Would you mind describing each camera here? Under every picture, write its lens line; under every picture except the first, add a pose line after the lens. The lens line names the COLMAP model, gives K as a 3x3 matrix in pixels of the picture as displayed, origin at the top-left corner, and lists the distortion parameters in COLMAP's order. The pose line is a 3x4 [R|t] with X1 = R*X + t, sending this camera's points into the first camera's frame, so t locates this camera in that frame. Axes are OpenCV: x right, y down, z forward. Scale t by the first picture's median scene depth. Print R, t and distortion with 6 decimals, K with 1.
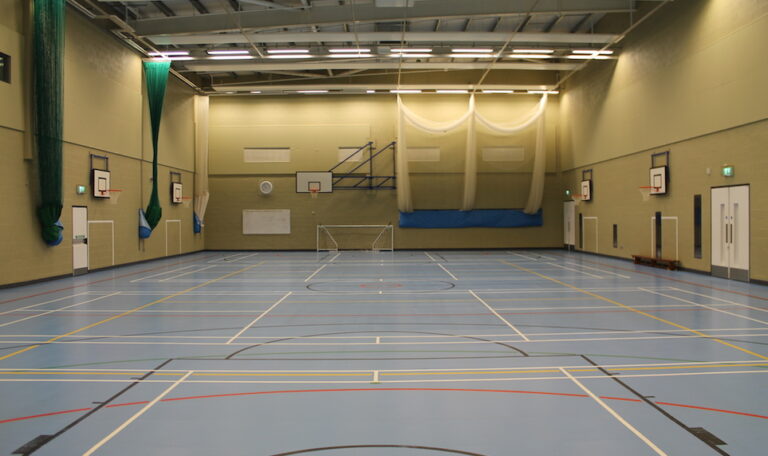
lens RADIAL K [[647.8, 0, 402.4], [0, 647.8, 228.3], [0, 0, 1]] dist [-0.165543, 0.123285]
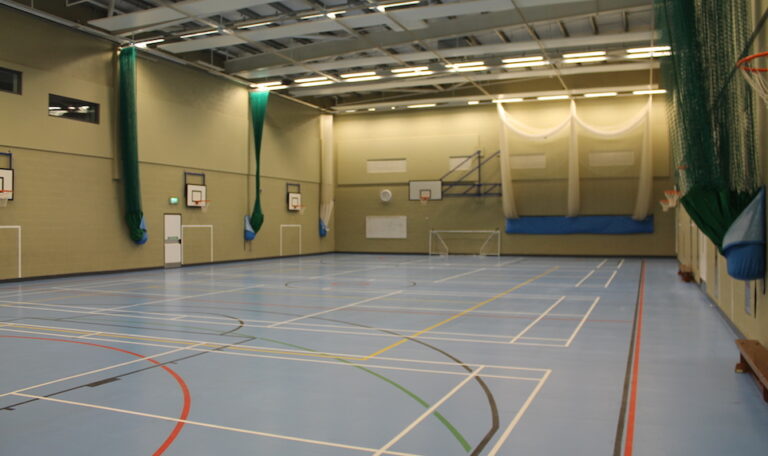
lens RADIAL K [[647.8, 0, 402.4], [0, 647.8, 228.3], [0, 0, 1]] dist [-0.165543, 0.123285]
pose [[0.922904, 0.005635, -0.384989, 0.245427], [-0.008837, 0.999940, -0.006547, -0.000945], [0.384929, 0.009444, 0.922898, -0.006106]]
